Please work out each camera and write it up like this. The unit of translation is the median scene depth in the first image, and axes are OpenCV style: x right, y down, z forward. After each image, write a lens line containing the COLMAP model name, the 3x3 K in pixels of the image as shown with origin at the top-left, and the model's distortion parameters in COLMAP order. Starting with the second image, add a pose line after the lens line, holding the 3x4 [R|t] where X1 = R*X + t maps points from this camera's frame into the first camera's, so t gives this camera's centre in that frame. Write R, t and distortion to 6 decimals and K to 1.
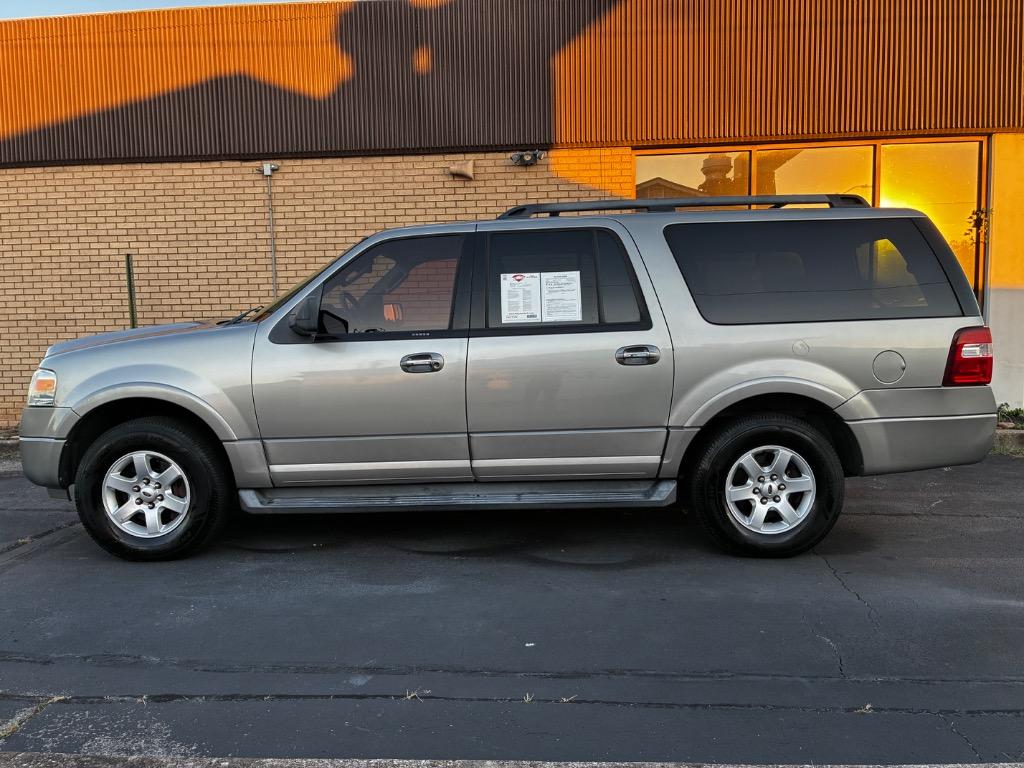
lens RADIAL K [[769.4, 0, 519.6], [0, 769.4, 399.4], [0, 0, 1]] dist [0.003249, -0.003110]
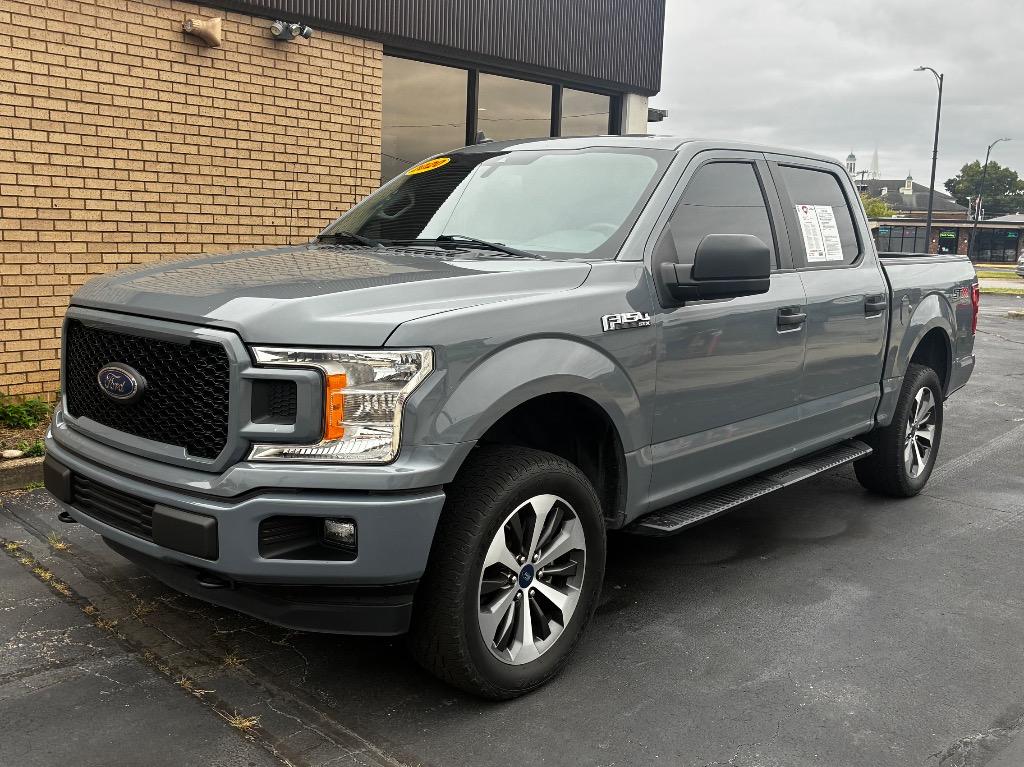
lens RADIAL K [[983.5, 0, 445.3], [0, 983.5, 354.6], [0, 0, 1]] dist [0.011583, 0.008282]
pose [[0.652189, -0.058822, 0.755771, -0.591598], [0.043503, 0.998246, 0.040153, -0.042527], [-0.756807, 0.006691, 0.653604, 0.283202]]
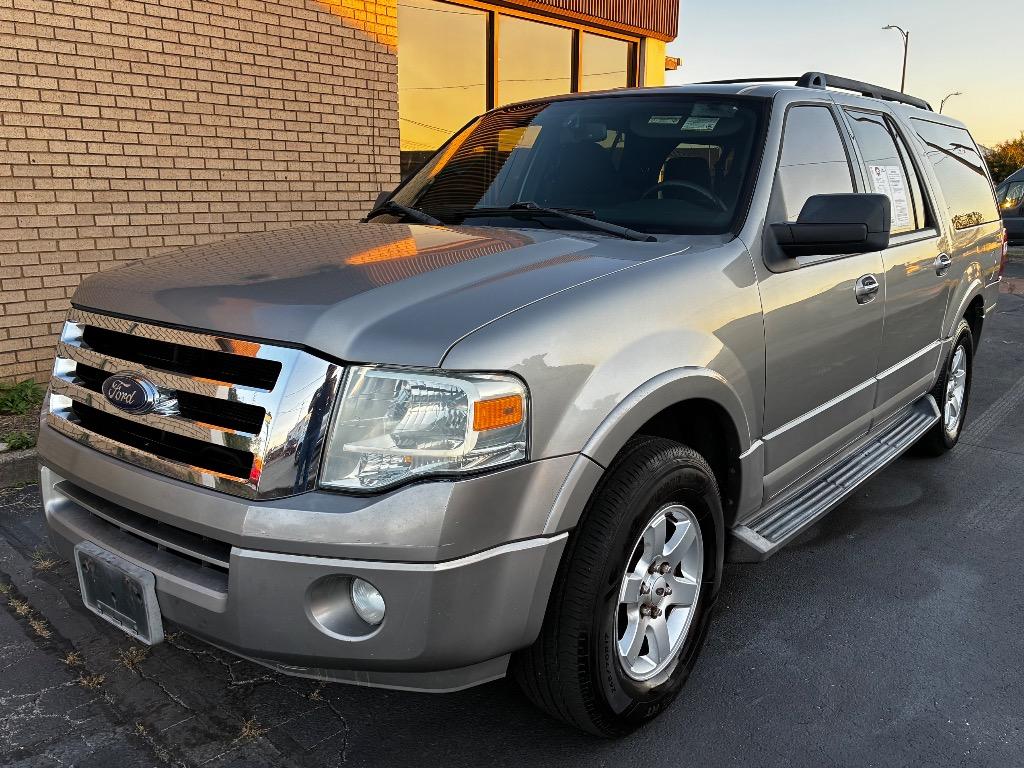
lens RADIAL K [[878.3, 0, 512.0], [0, 878.3, 384.0], [0, 0, 1]] dist [0.014830, 0.002615]
pose [[0.602646, -0.151200, 0.783553, -0.501918], [0.071519, 0.988168, 0.135677, -0.048271], [-0.794797, -0.025727, 0.606330, 0.381903]]
